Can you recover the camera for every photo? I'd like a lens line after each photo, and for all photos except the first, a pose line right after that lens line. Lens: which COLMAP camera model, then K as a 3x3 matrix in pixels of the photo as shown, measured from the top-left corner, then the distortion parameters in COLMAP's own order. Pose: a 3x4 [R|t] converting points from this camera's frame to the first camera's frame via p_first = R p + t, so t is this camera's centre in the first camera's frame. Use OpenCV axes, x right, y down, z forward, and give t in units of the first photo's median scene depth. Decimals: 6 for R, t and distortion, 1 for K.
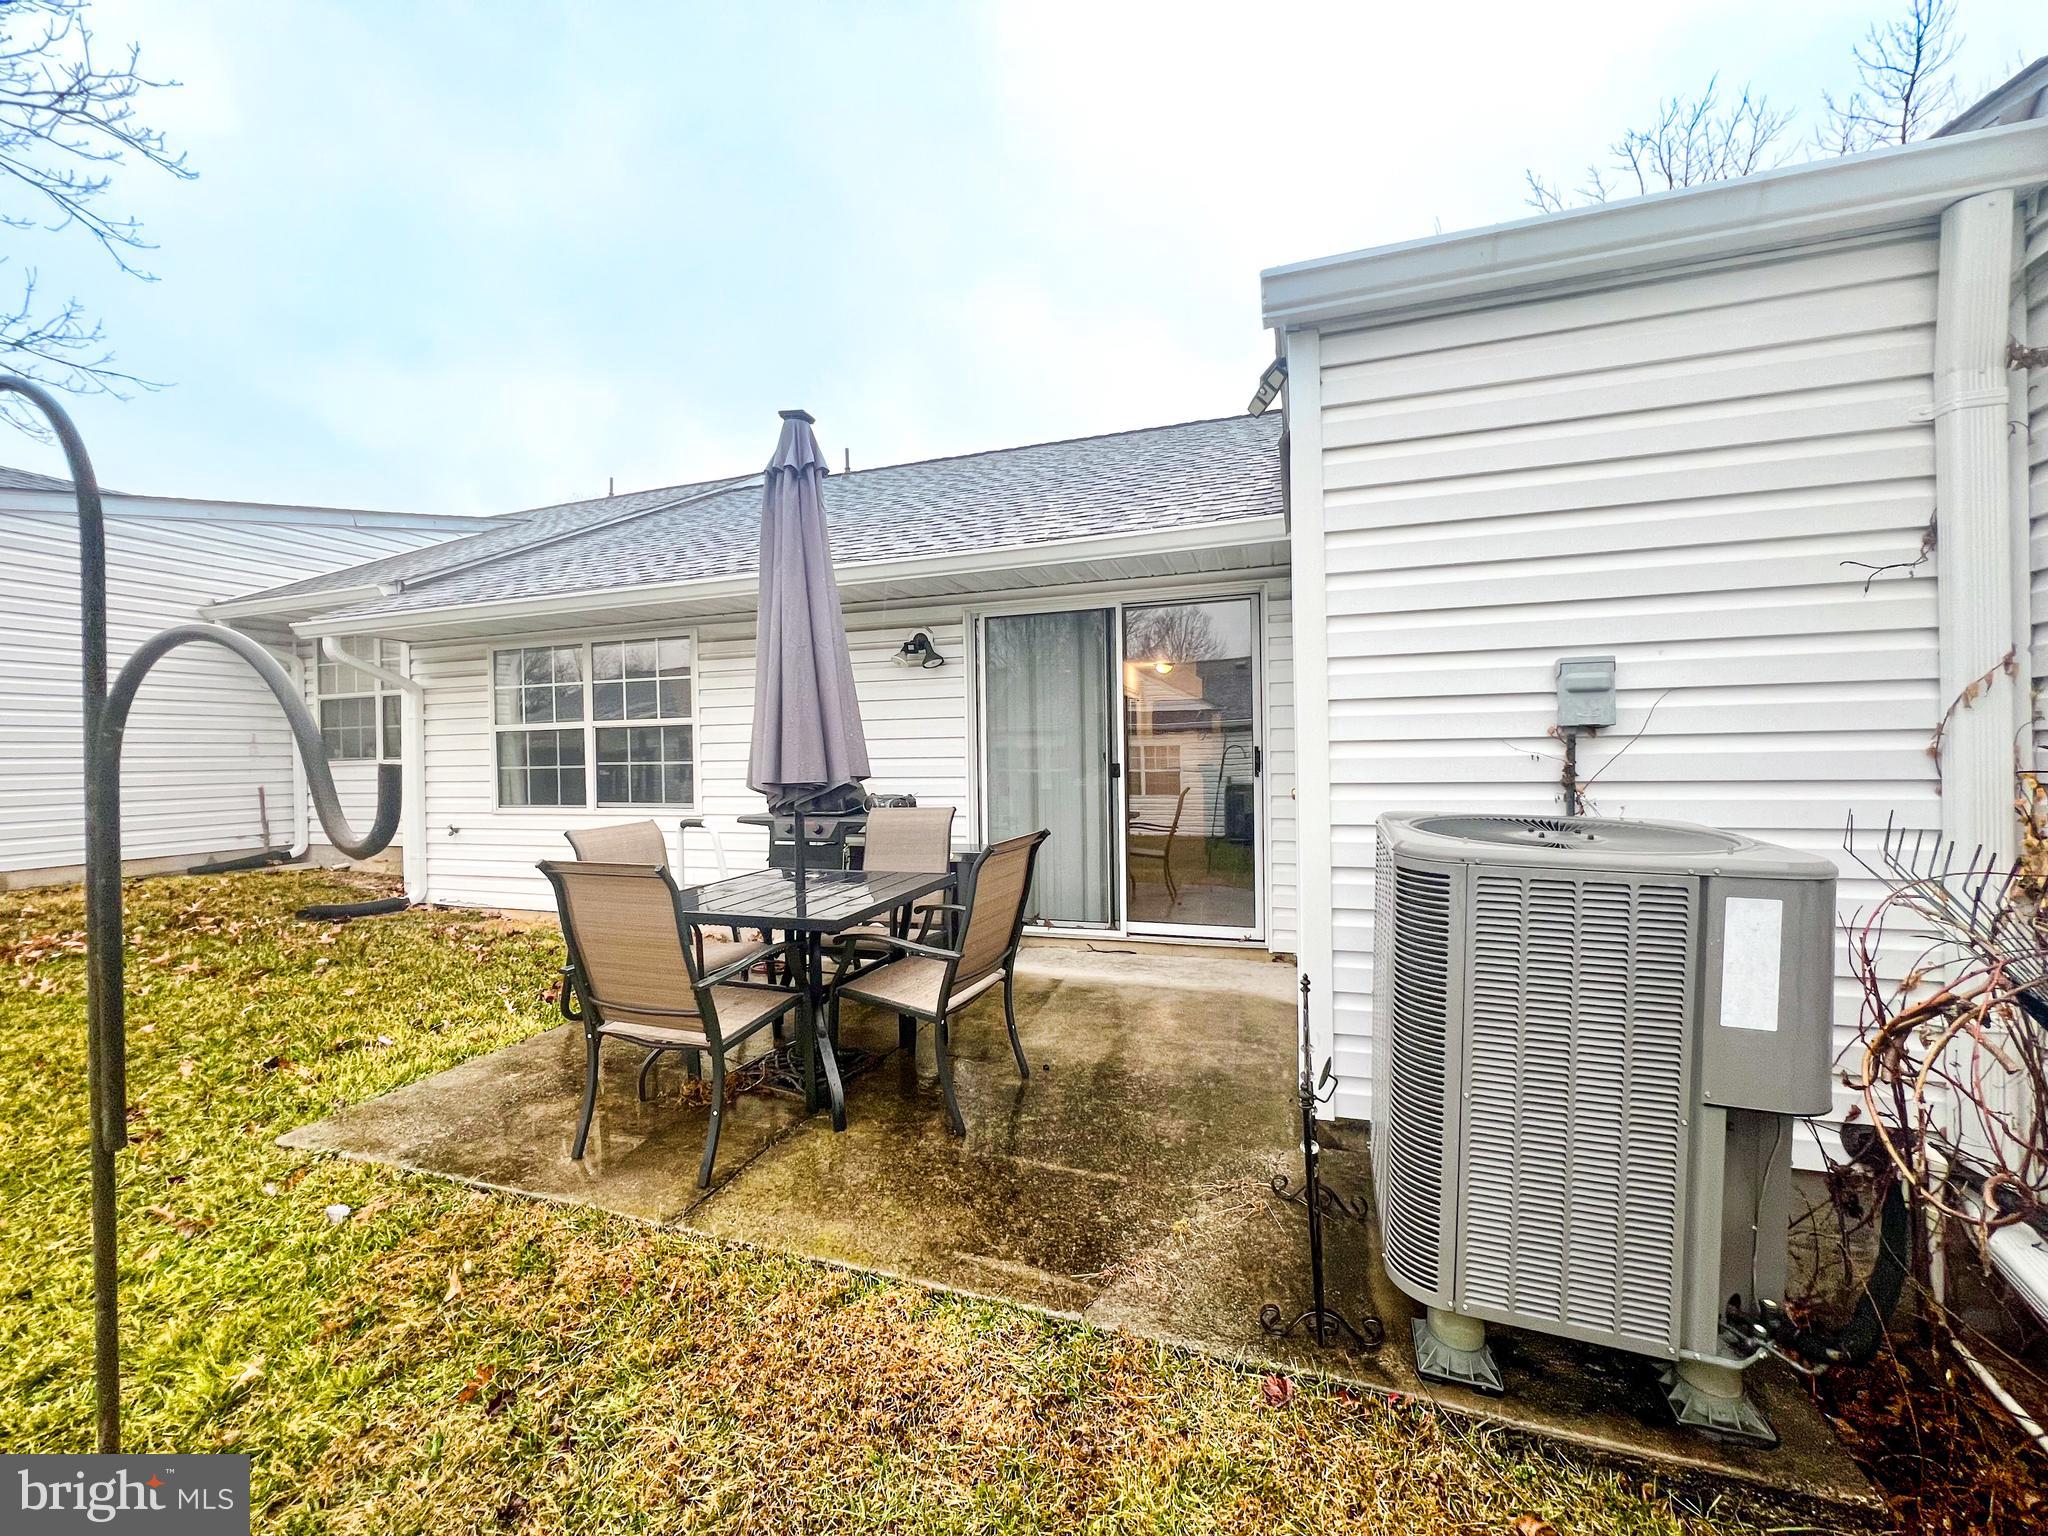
lens RADIAL K [[817.4, 0, 1013.9], [0, 817.4, 766.8], [0, 0, 1]] dist [-0.002662, 0.000116]
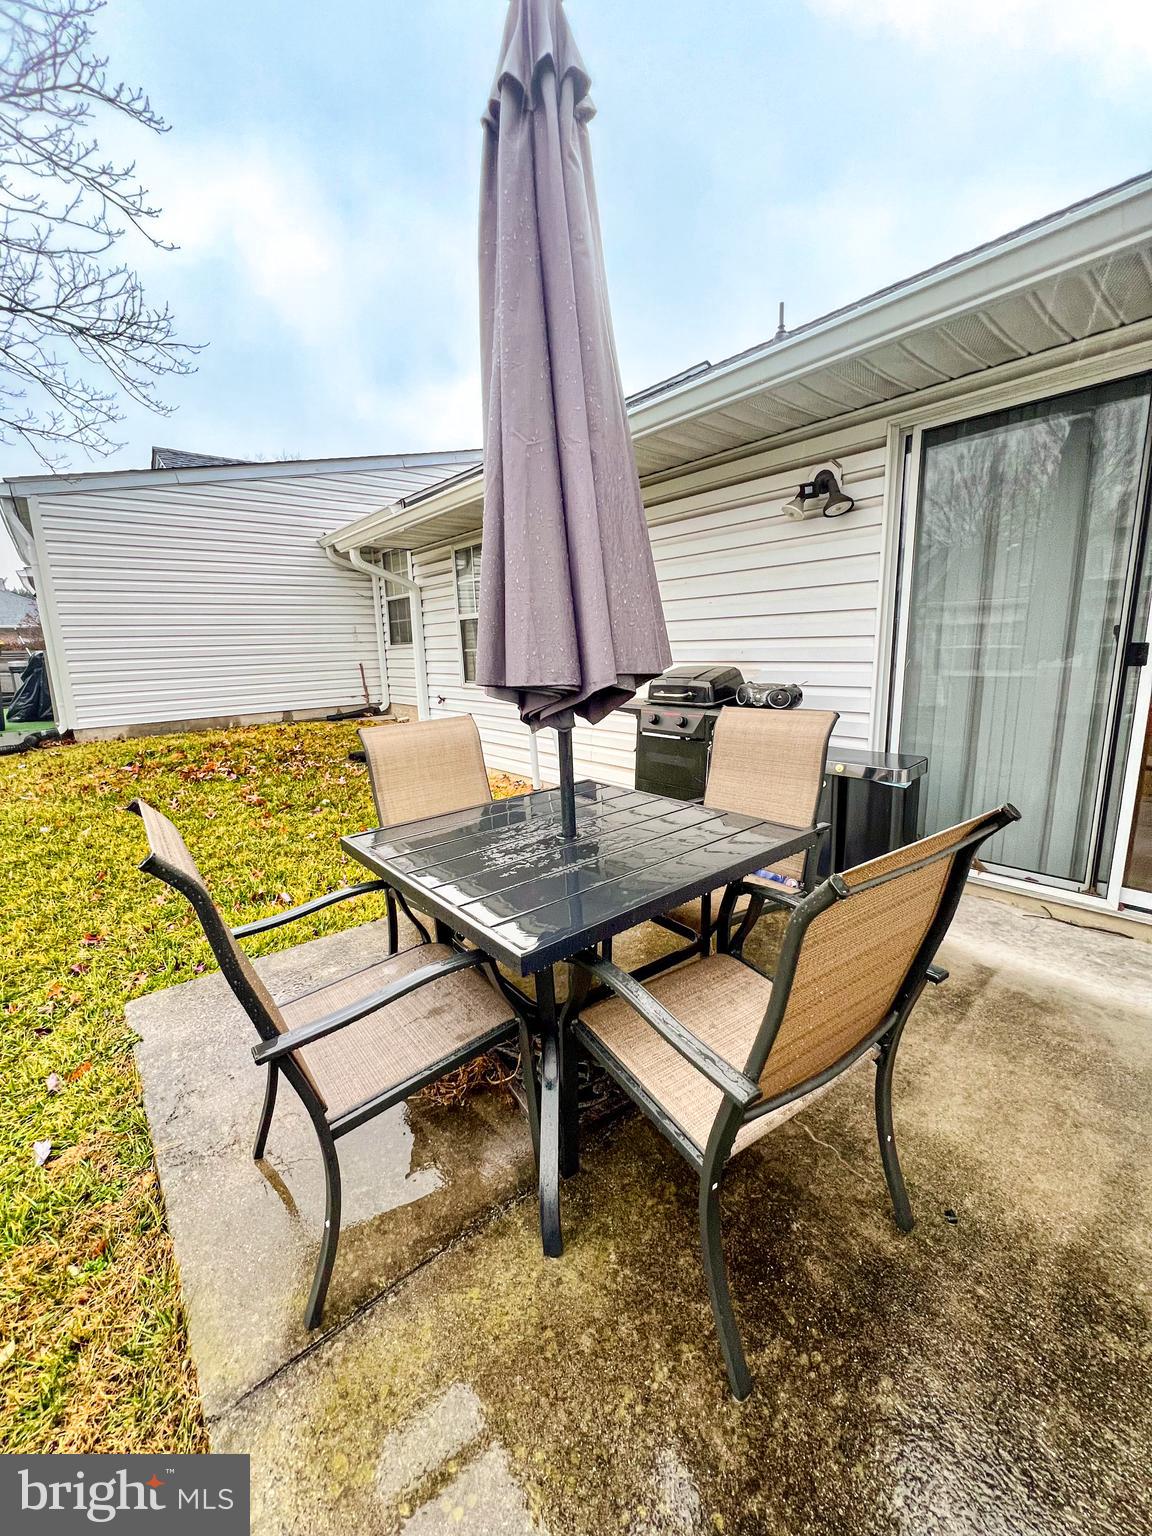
lens RADIAL K [[613.0, 0, 582.1], [0, 613.0, 766.0], [0, 0, 1]] dist [-0.002662, 0.000116]
pose [[0.859011, 0.090847, -0.503832, 0.004232], [0.009646, 0.981083, 0.193346, -0.005636], [0.511865, -0.170946, 0.841885, 0.363077]]
